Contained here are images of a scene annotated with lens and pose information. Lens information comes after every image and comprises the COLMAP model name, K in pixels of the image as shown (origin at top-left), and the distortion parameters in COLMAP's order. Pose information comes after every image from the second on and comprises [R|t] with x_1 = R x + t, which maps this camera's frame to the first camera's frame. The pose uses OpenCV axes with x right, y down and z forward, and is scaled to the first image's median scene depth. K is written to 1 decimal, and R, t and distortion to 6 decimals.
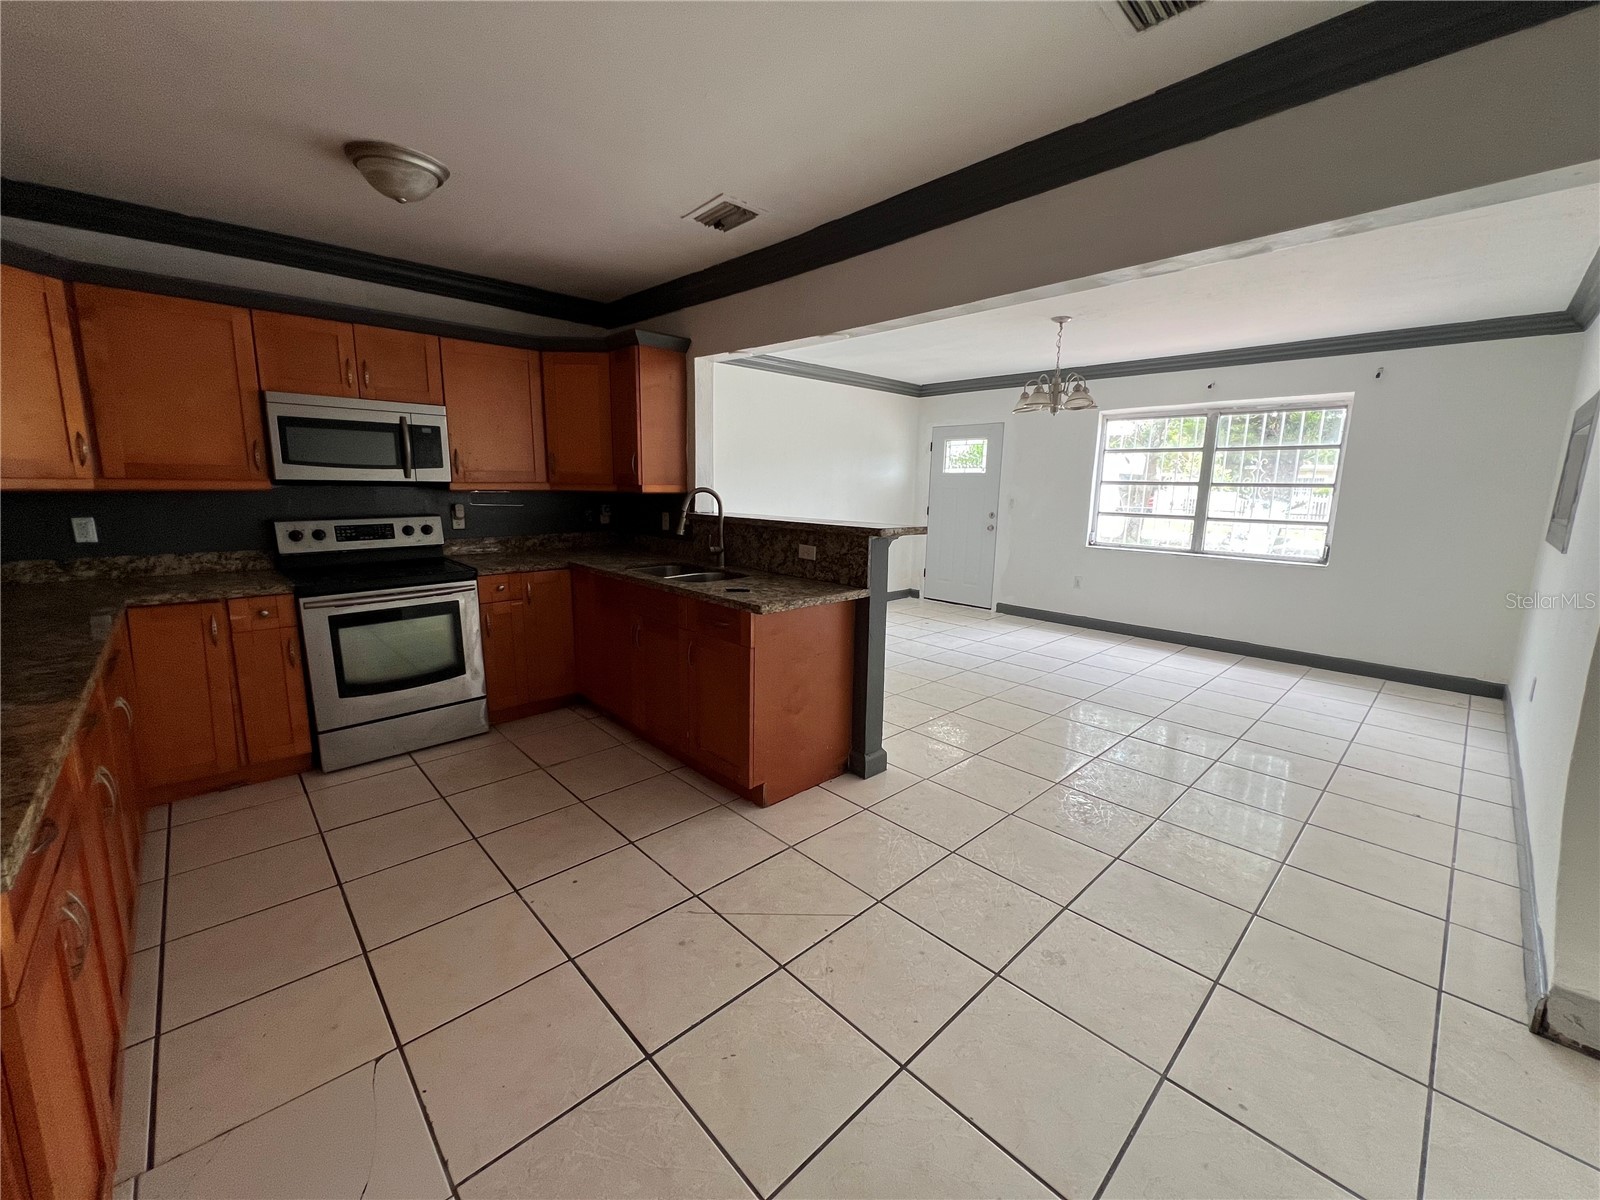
lens RADIAL K [[642.0, 0, 796.9], [0, 642.0, 597.5], [0, 0, 1]] dist [-0.003795, 0.001884]
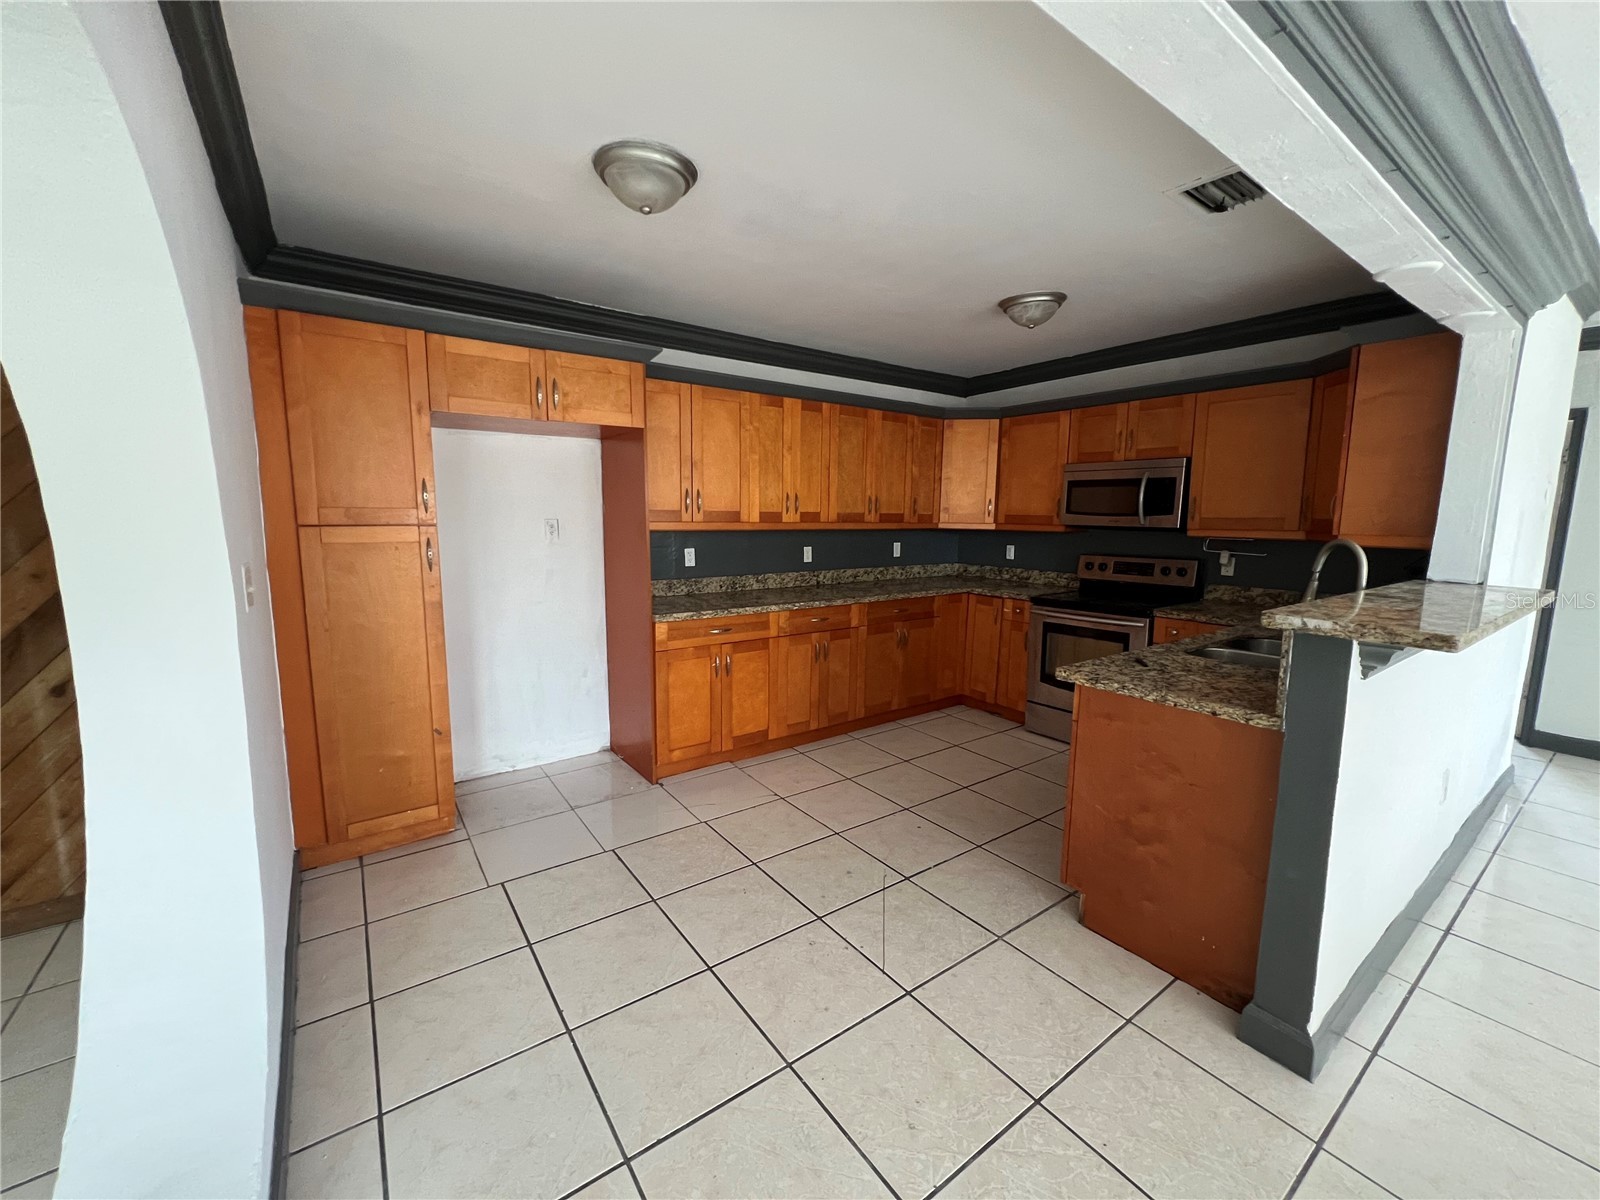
lens RADIAL K [[642.0, 0, 792.0], [0, 642.0, 603.9], [0, 0, 1]] dist [-0.003795, 0.001884]
pose [[-0.137753, 0.122697, -0.982838, 0.707340], [-0.186120, 0.971414, 0.147357, -0.111892], [0.972822, 0.203225, -0.110979, 0.613624]]
